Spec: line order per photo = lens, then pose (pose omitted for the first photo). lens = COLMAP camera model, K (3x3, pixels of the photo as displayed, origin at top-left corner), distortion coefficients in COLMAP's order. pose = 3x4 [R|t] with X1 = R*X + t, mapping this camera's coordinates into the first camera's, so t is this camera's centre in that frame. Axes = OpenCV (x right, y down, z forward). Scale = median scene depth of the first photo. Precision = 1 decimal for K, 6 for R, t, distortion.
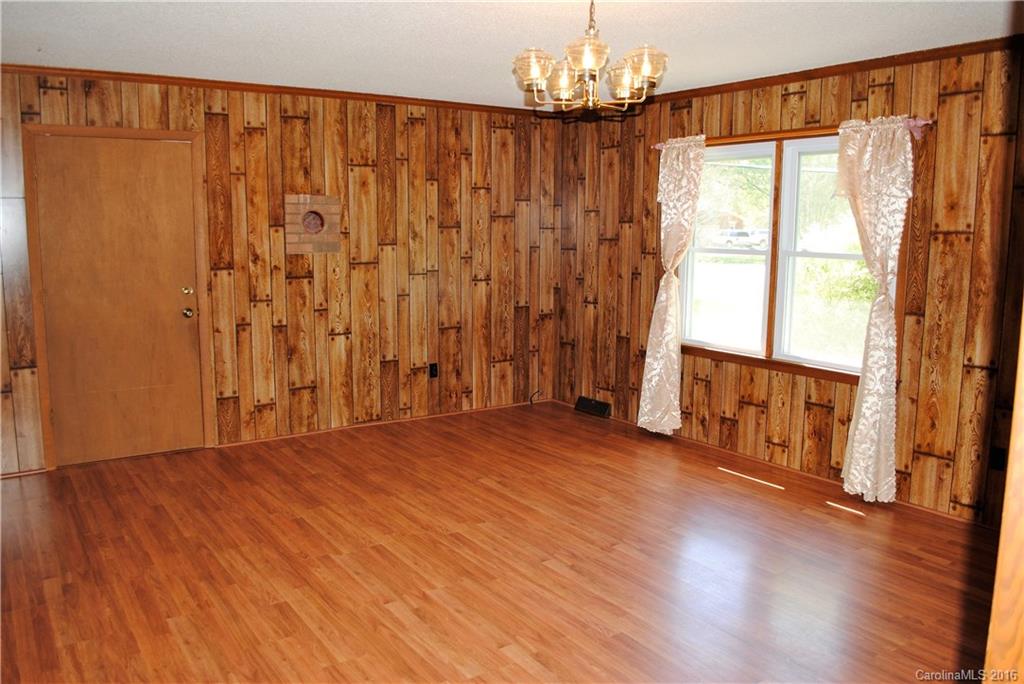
lens RADIAL K [[799.0, 0, 505.1], [0, 799.0, 341.5], [0, 0, 1]] dist [-0.066351, 0.006920]
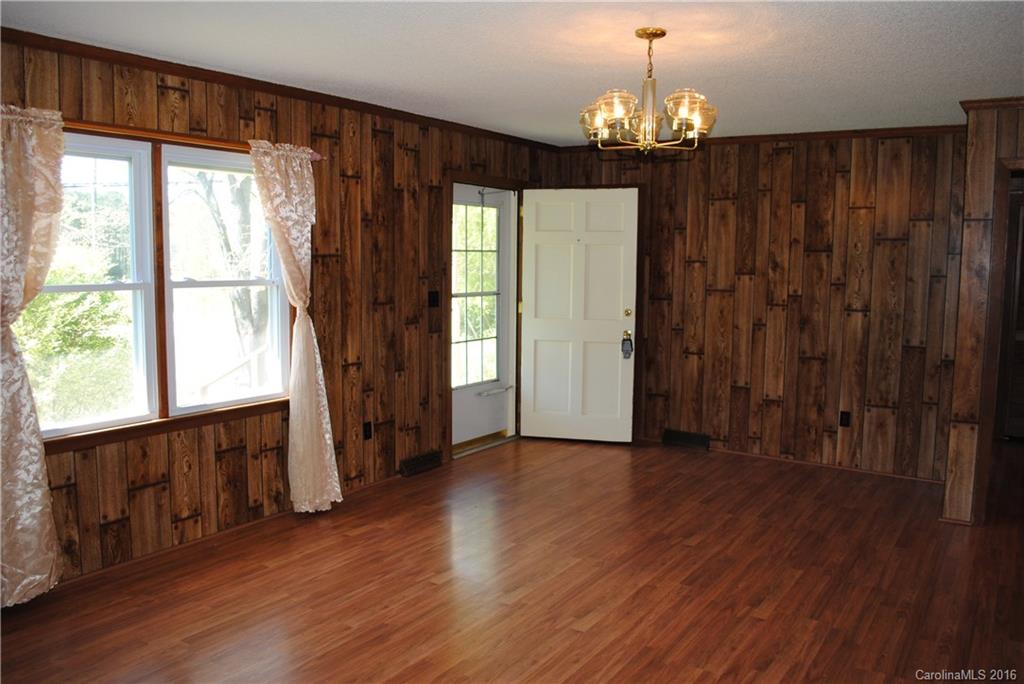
lens RADIAL K [[799.0, 0, 514.4], [0, 799.0, 341.4], [0, 0, 1]] dist [-0.066351, 0.006920]
pose [[-0.362022, -0.116535, 0.924857, -0.542315], [0.117337, 0.978567, 0.169232, -0.155862], [-0.924755, 0.169786, -0.340589, 0.997529]]
